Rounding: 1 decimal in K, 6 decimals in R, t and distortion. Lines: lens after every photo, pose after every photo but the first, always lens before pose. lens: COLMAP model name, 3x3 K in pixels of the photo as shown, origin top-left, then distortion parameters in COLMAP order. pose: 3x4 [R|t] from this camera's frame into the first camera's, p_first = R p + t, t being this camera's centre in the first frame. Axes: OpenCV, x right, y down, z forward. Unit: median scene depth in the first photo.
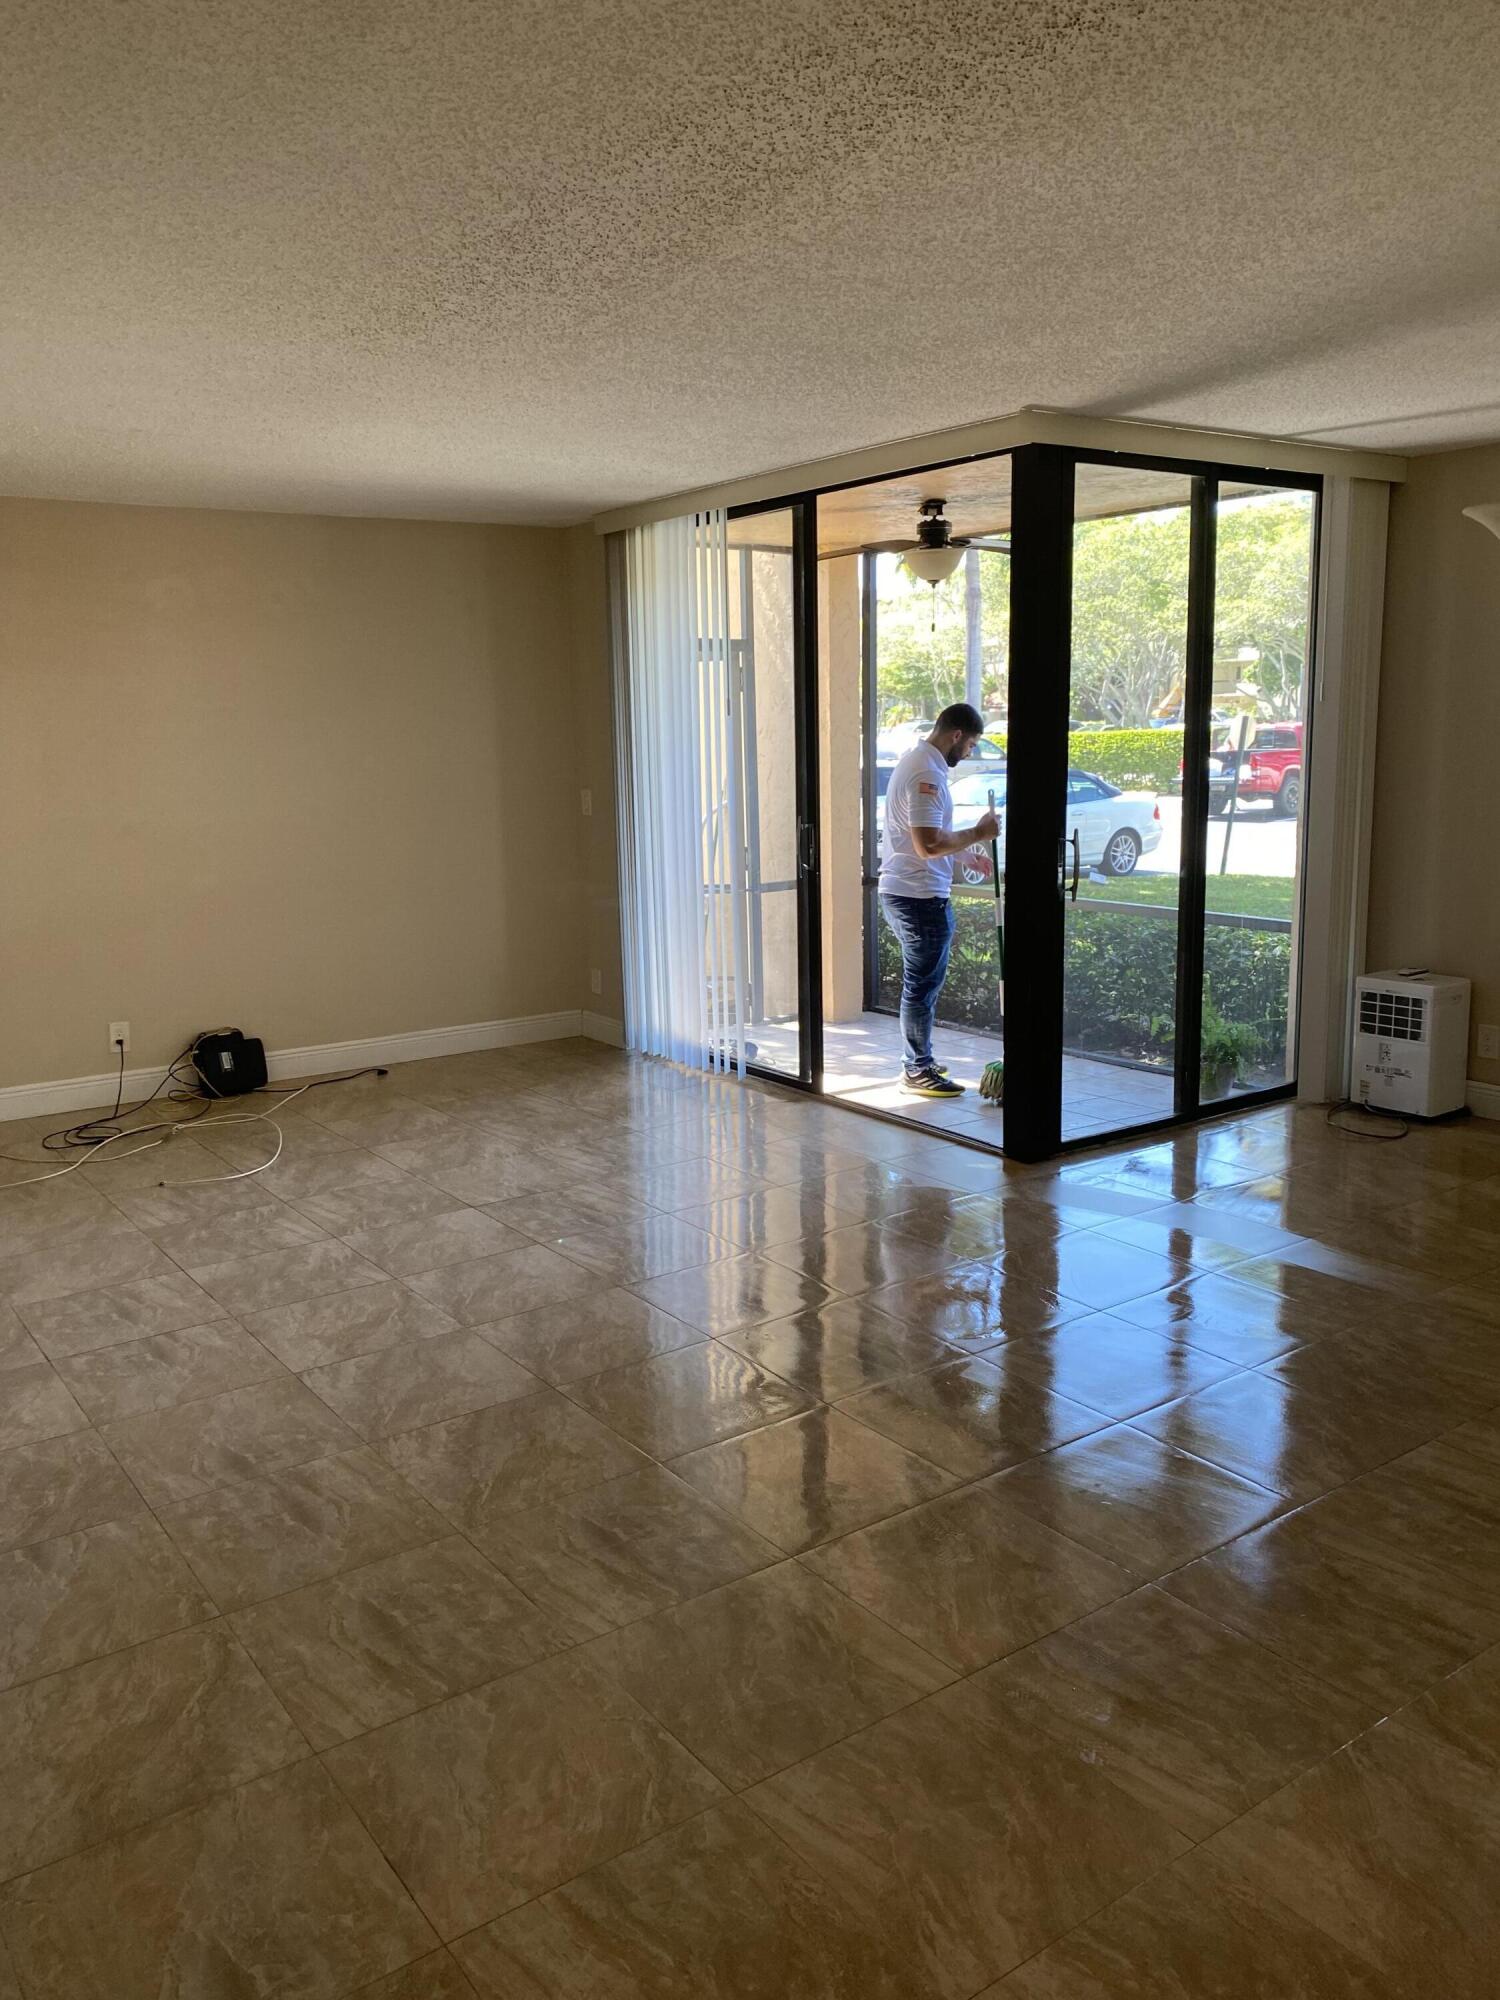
lens RADIAL K [[1523.7, 0, 741.7], [0, 1523.7, 974.8], [0, 0, 1]] dist [0.008566, -0.012951]
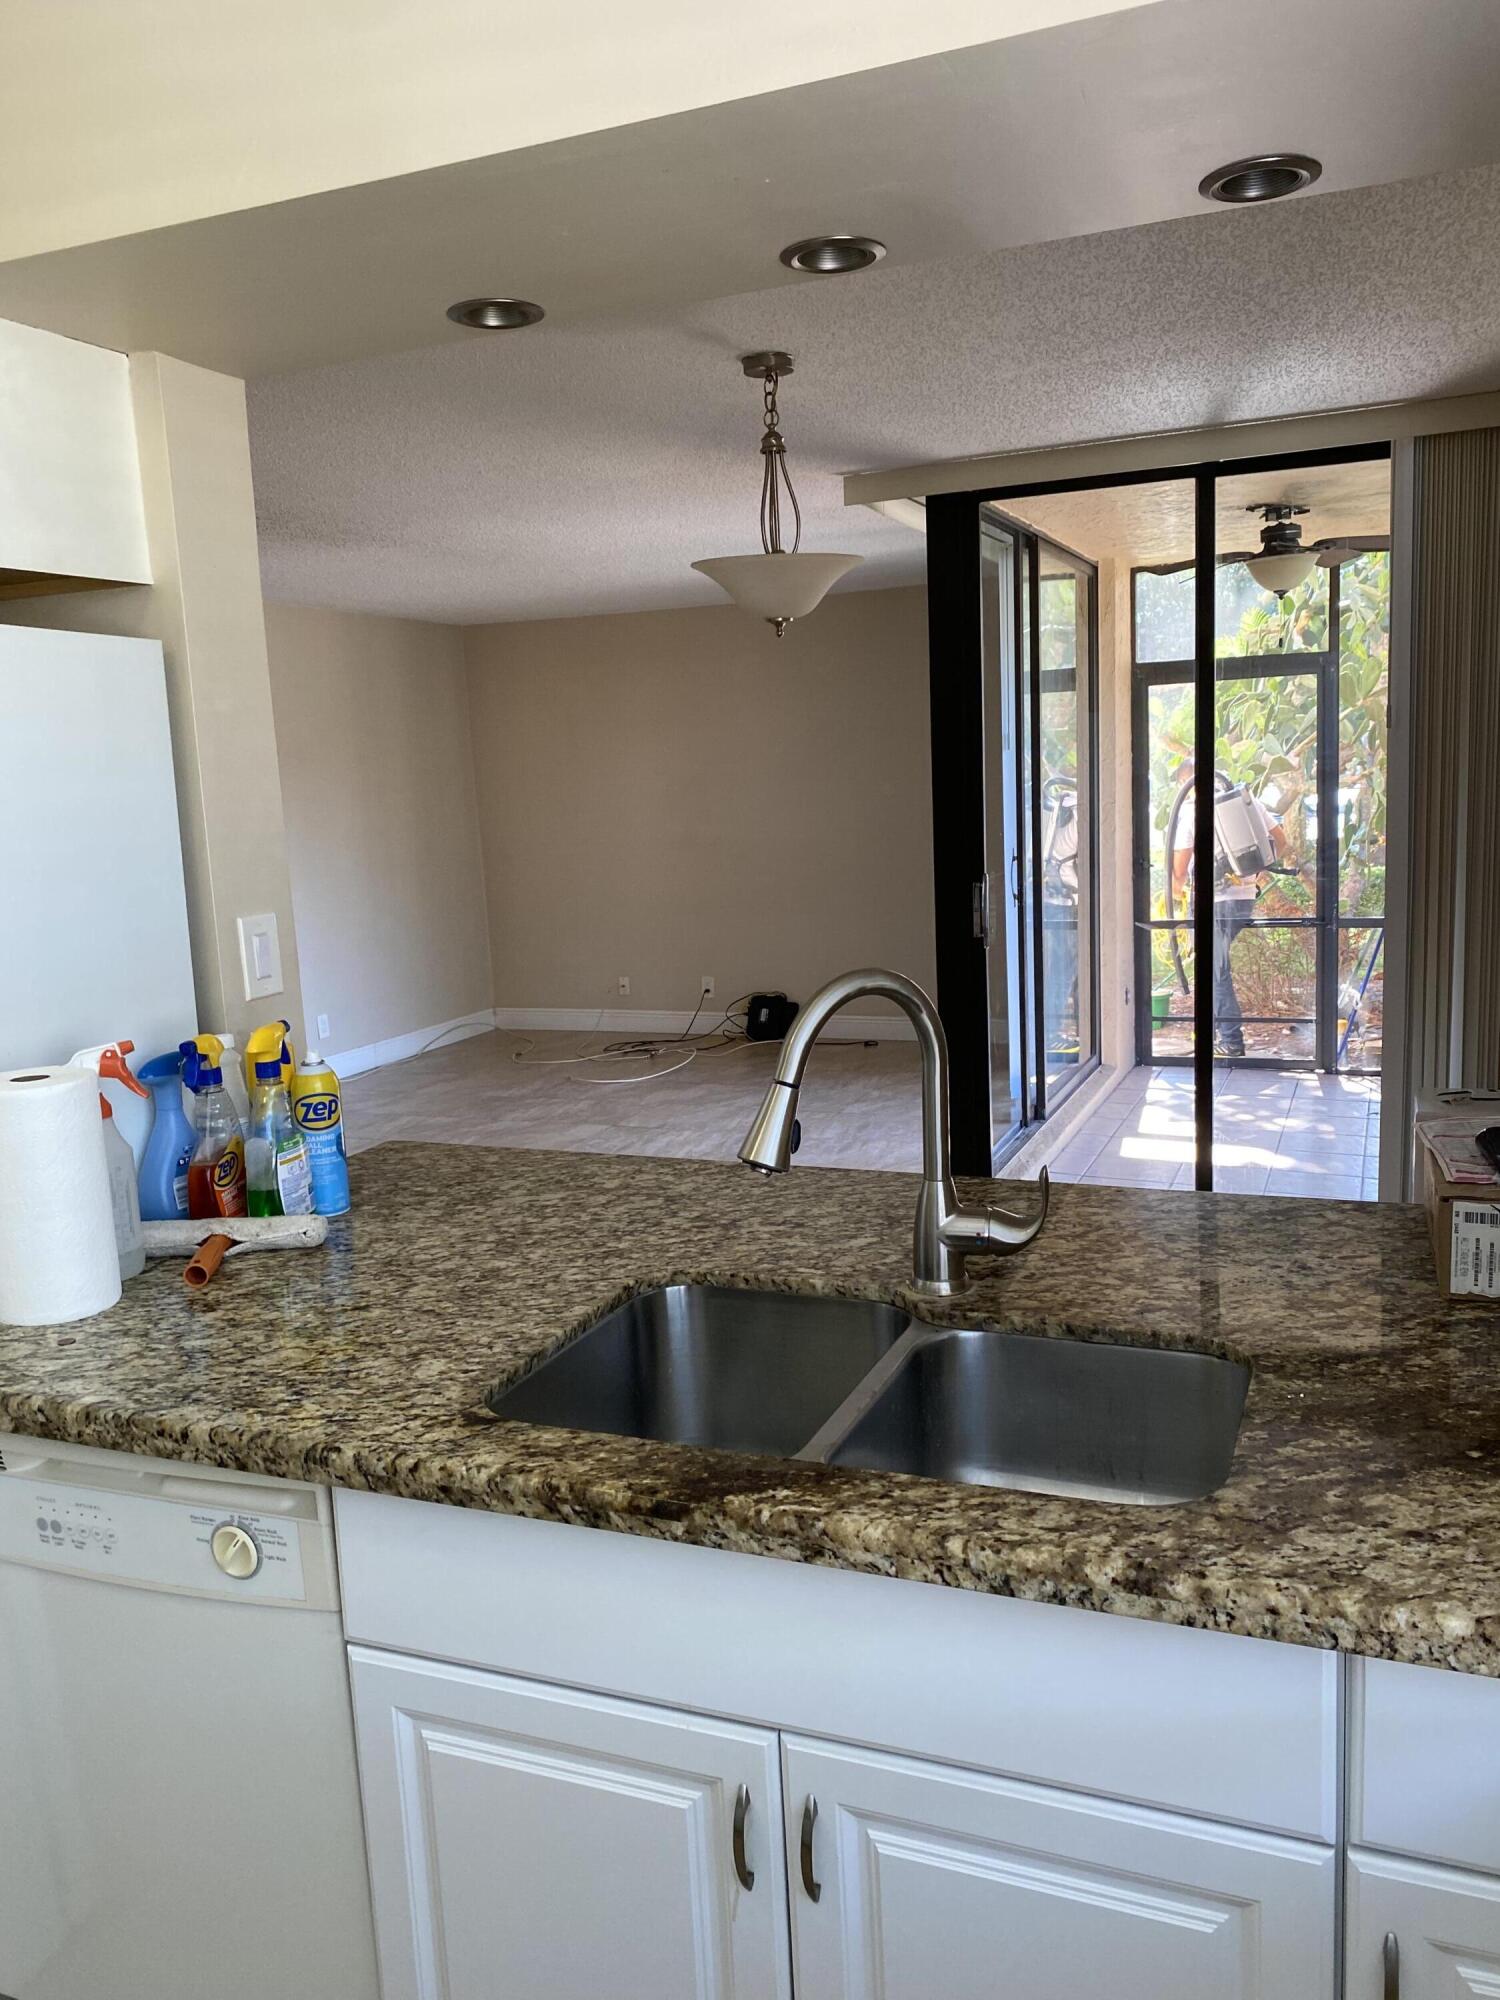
lens RADIAL K [[1510.8, 0, 777.0], [0, 1510.8, 1007.7], [0, 0, 1]] dist [0.048913, -0.104038]
pose [[0.541976, 0.124382, -0.831138, 0.789379], [-0.103732, 0.991325, 0.080712, -0.059754], [0.833967, 0.042472, 0.550177, 0.284974]]
